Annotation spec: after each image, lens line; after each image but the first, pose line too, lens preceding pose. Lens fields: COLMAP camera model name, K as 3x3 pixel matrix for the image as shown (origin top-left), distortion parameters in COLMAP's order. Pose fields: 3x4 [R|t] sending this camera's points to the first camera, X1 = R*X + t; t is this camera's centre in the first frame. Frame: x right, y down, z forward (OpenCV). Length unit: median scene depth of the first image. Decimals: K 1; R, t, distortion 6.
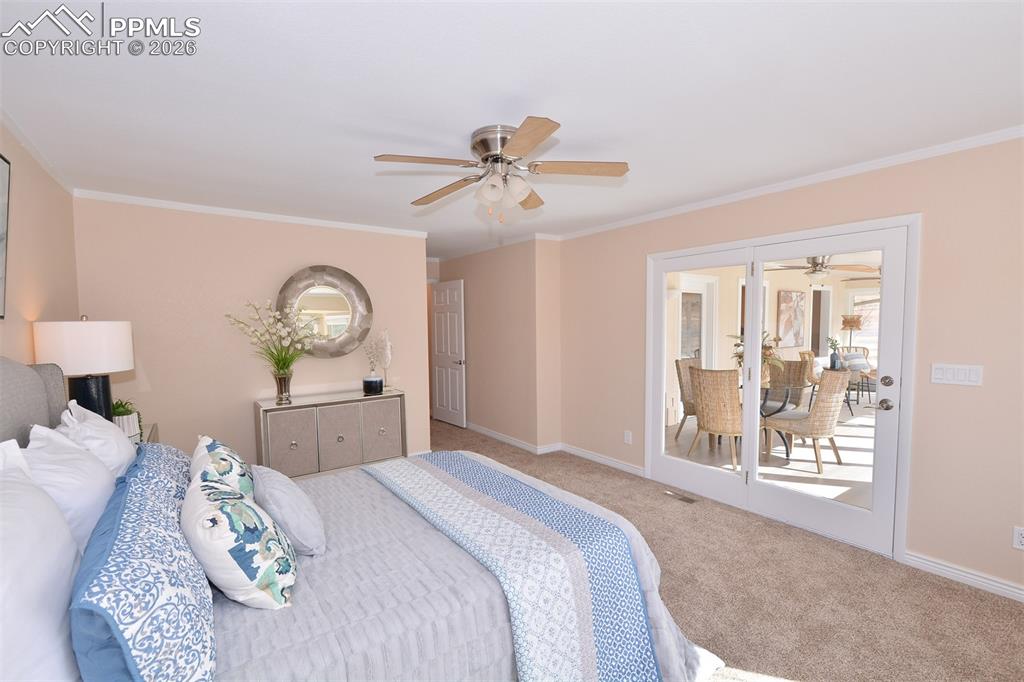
lens RADIAL K [[450.3, 0, 508.3], [0, 450.3, 350.0], [0, 0, 1]] dist [0.003802, -0.004051]
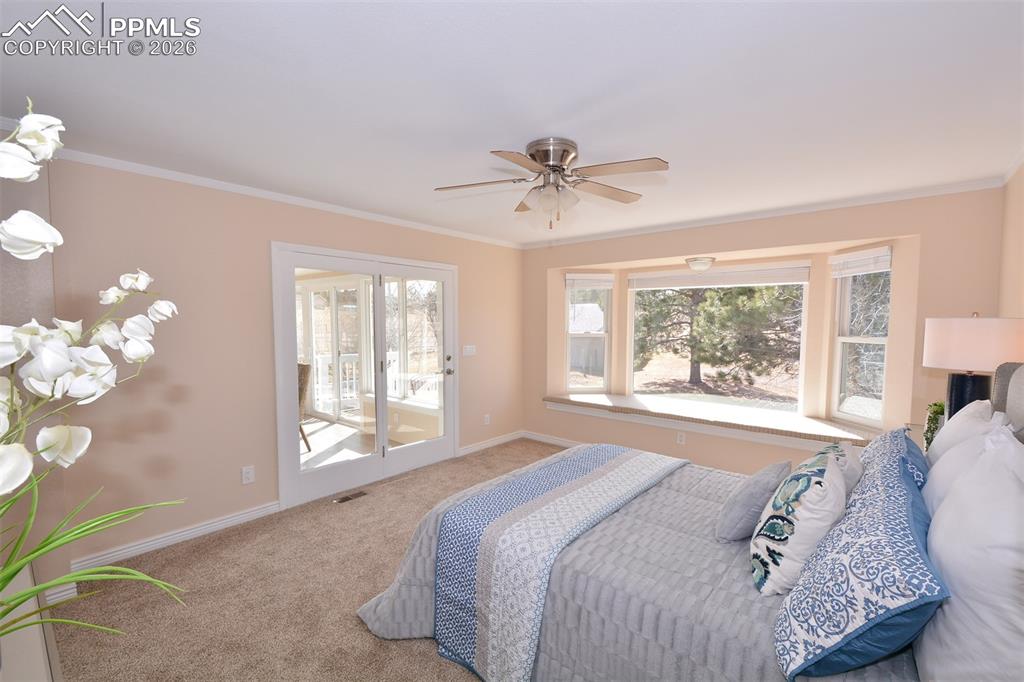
lens RADIAL K [[450.3, 0, 508.3], [0, 450.3, 350.0], [0, 0, 1]] dist [0.003802, -0.004051]
pose [[-0.235834, -0.052659, 0.970366, -0.669550], [0.061503, 0.995720, 0.068983, -0.050107], [-0.969845, 0.075949, -0.231586, 0.875642]]
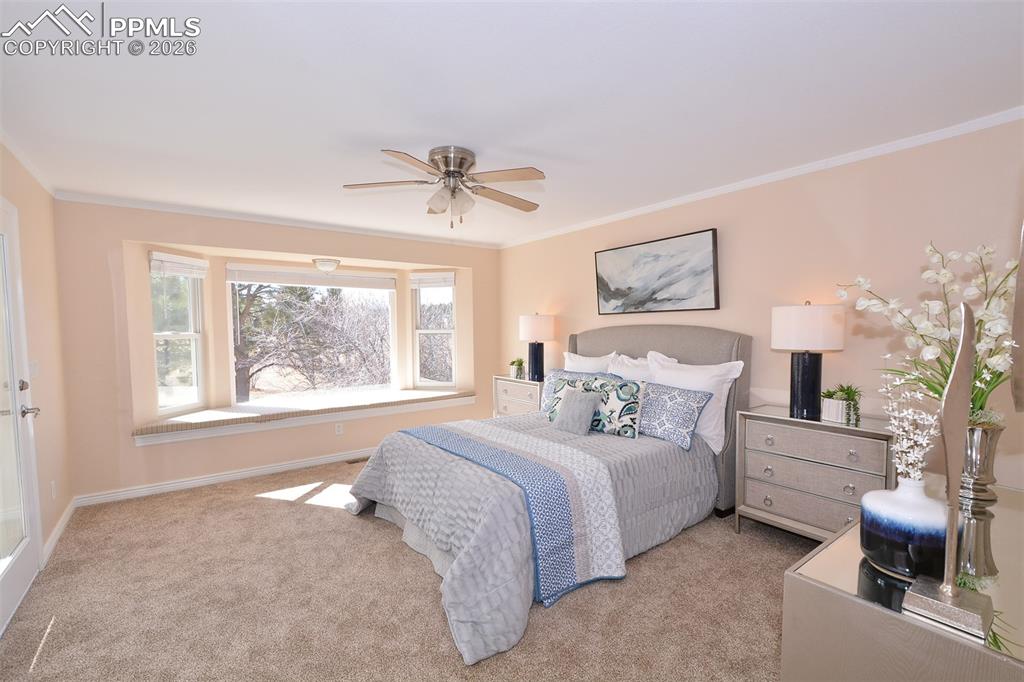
lens RADIAL K [[450.3, 0, 508.3], [0, 450.3, 350.0], [0, 0, 1]] dist [0.003802, -0.004051]
pose [[-0.999701, 0.018723, -0.015697, -0.088672], [0.016735, 0.992821, 0.118429, -0.067950], [0.017801, 0.118131, -0.992838, 1.414516]]
